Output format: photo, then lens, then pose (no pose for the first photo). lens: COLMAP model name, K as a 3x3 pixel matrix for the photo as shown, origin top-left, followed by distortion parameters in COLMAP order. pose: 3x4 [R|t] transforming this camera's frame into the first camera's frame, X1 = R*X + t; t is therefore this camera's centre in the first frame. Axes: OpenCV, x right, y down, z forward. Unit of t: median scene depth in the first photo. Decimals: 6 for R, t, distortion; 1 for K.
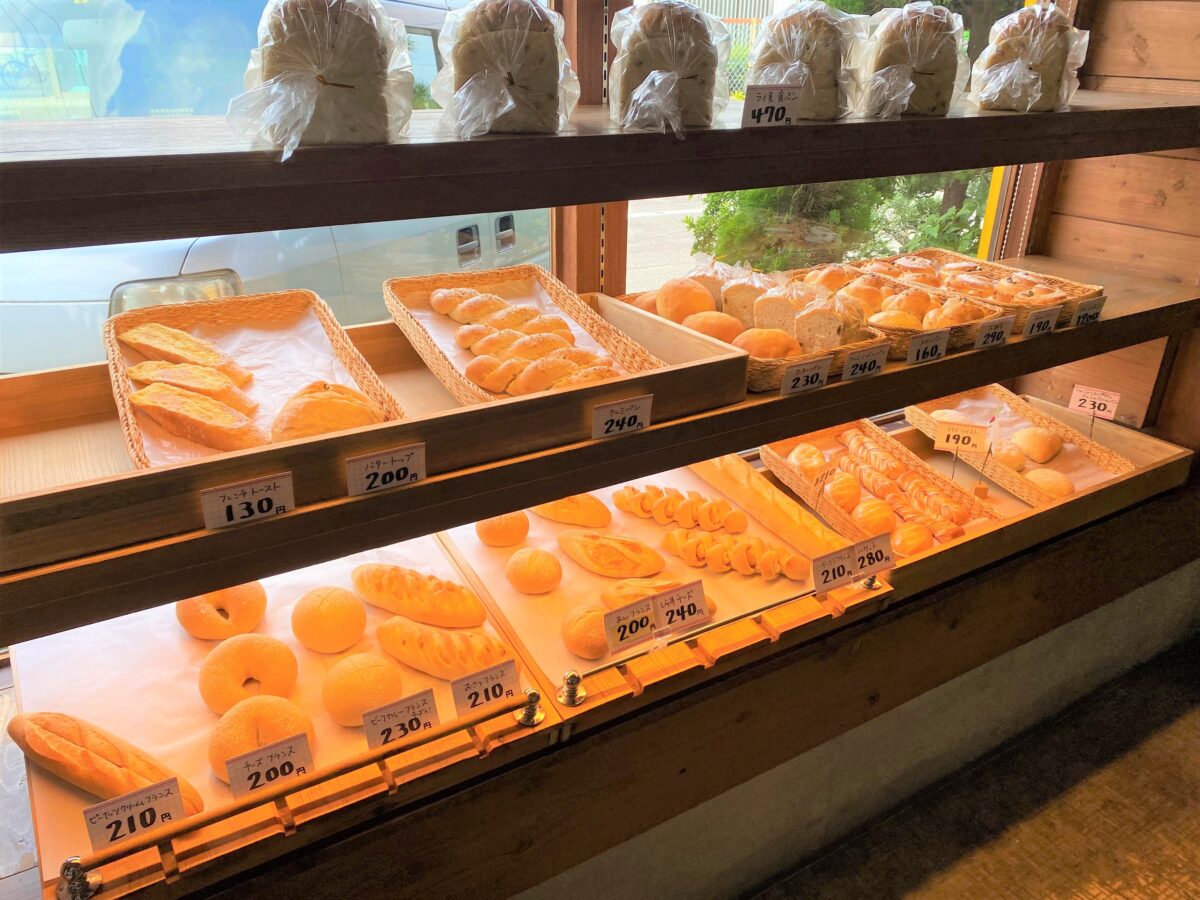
lens RADIAL K [[904.5, 0, 596.5], [0, 904.5, 455.9], [0, 0, 1]] dist [0.015568, -0.017043]
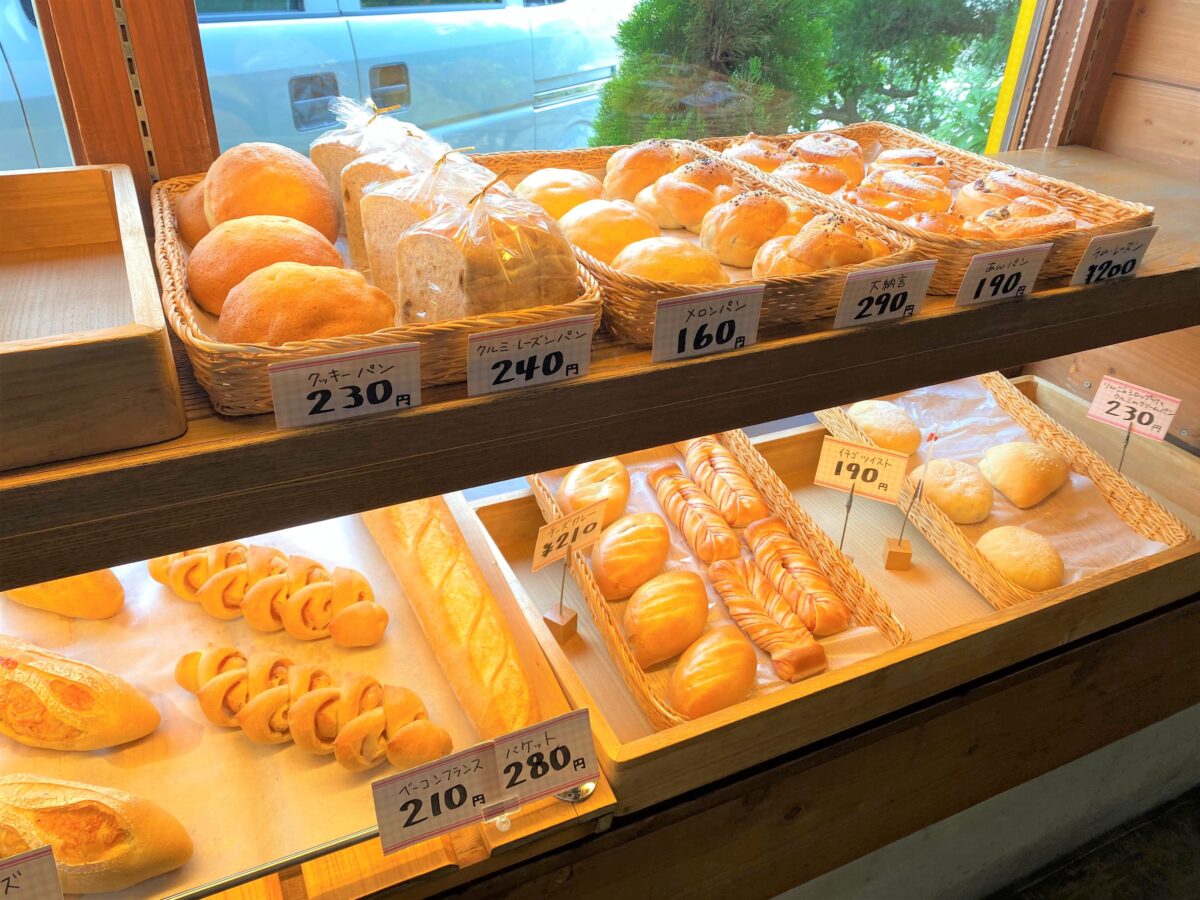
lens RADIAL K [[904.5, 0, 601.2], [0, 904.5, 443.5], [0, 0, 1]] dist [0.015568, -0.017043]
pose [[0.993965, 0.073775, -0.081183, 0.303980], [-0.064787, 0.992008, 0.108272, -0.091287], [0.088522, -0.102359, 0.990801, 0.460313]]
